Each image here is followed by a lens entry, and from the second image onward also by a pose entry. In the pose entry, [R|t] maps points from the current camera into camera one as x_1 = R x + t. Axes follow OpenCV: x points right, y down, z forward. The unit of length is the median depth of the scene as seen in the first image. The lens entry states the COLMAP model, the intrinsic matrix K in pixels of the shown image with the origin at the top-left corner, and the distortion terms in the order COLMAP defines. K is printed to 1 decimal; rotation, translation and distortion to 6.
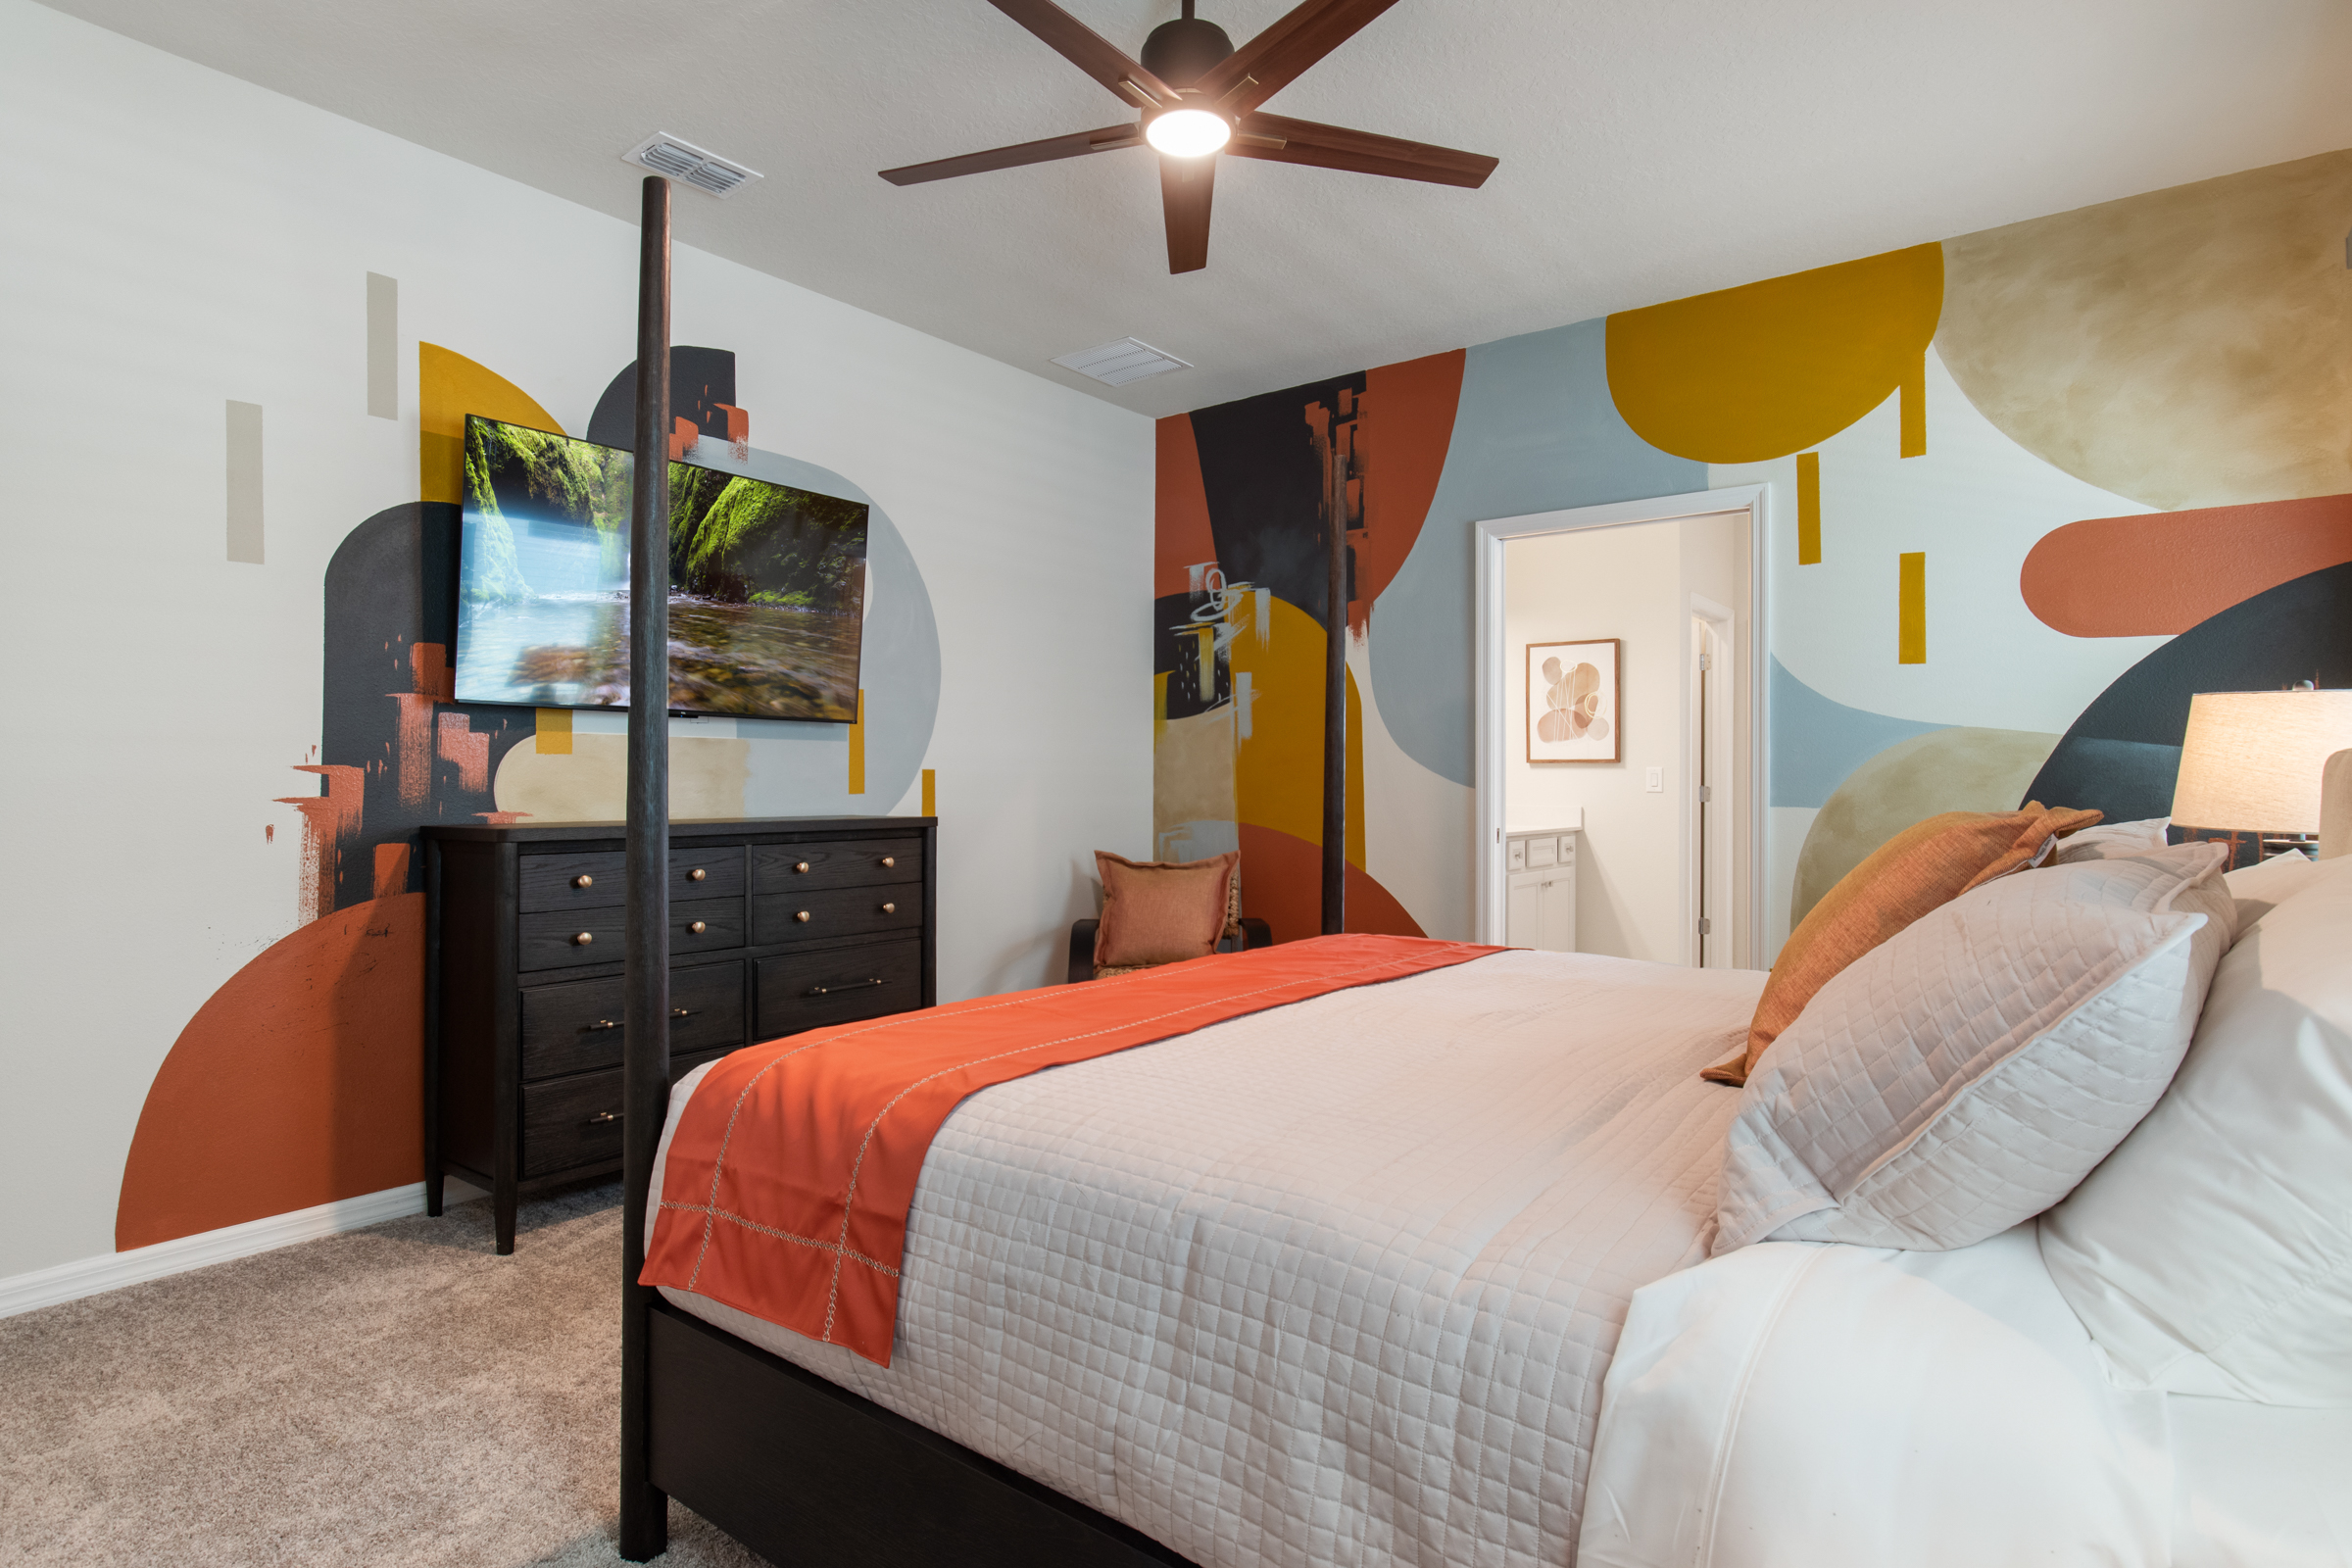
lens RADIAL K [[1226.1, 0, 1176.0], [0, 1226.1, 805.5], [0, 0, 1]] dist [-0.005390, -0.000670]
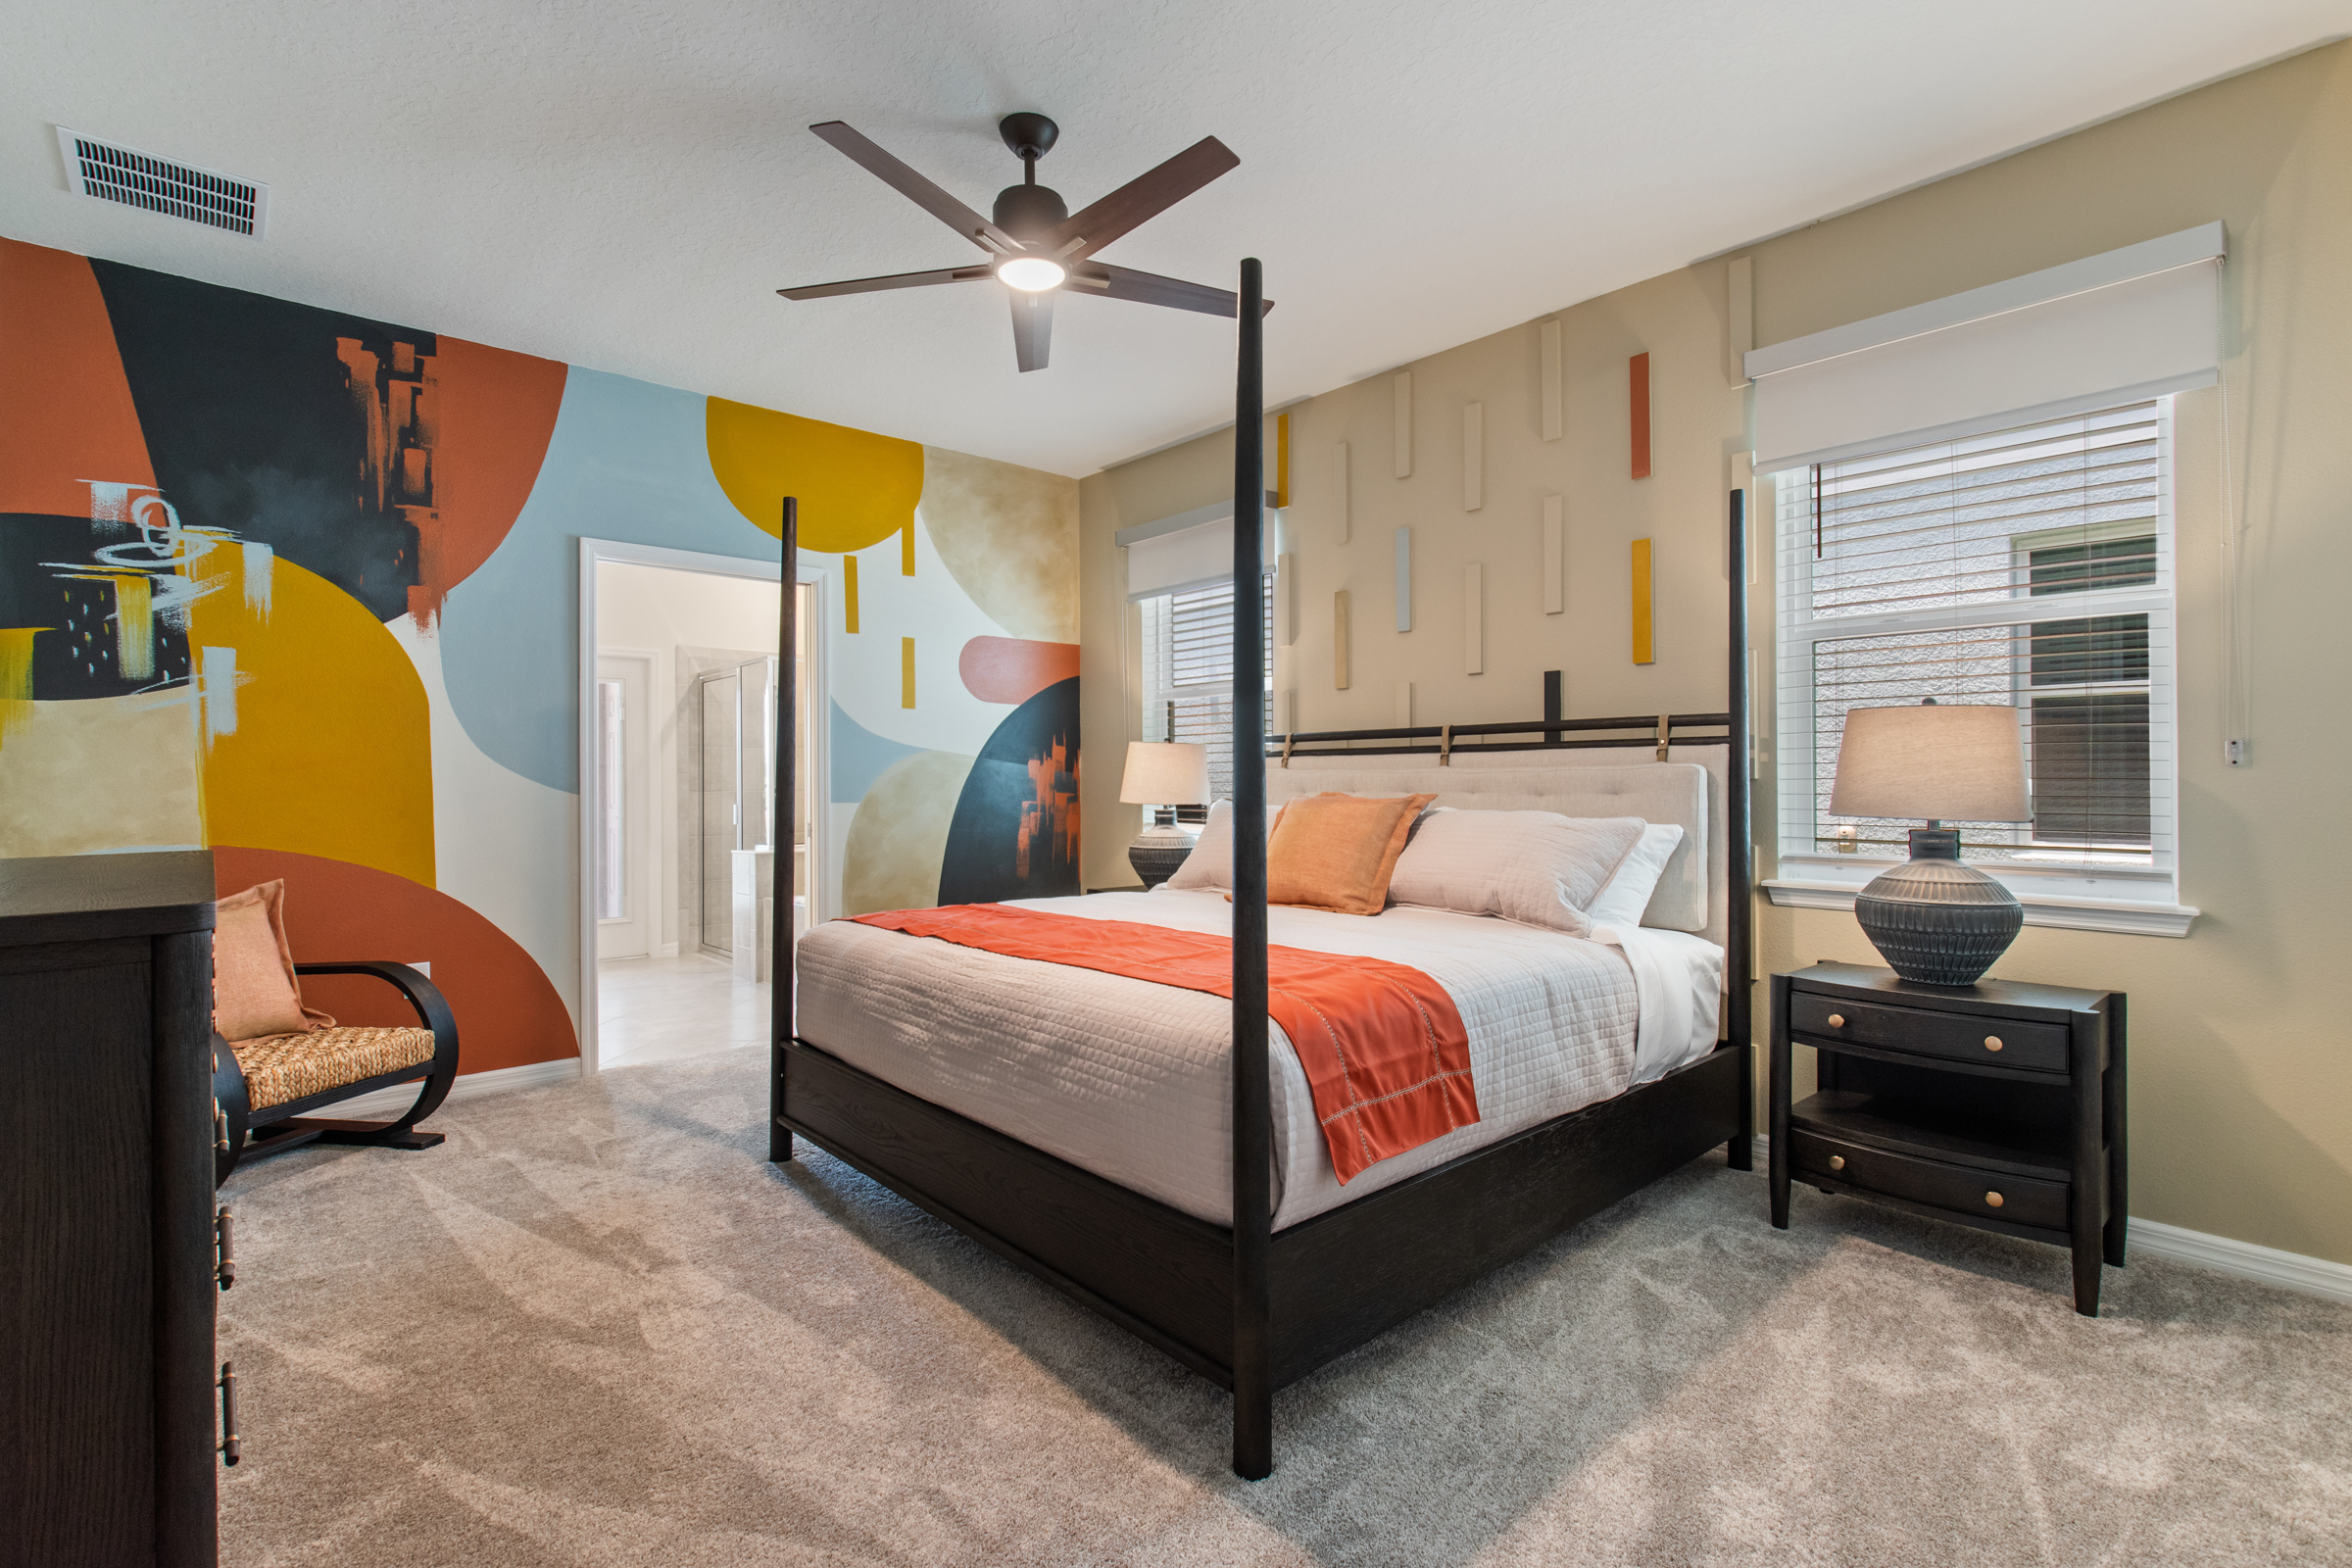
lens RADIAL K [[1083.8, 0, 1175.1], [0, 1083.8, 794.4], [0, 0, 1]] dist [-0.002515, -0.000629]
pose [[0.177137, -0.020562, 0.983971, -0.530217], [0.021612, 0.999622, 0.016998, -0.017191], [-0.983949, 0.018255, 0.177514, 0.322090]]
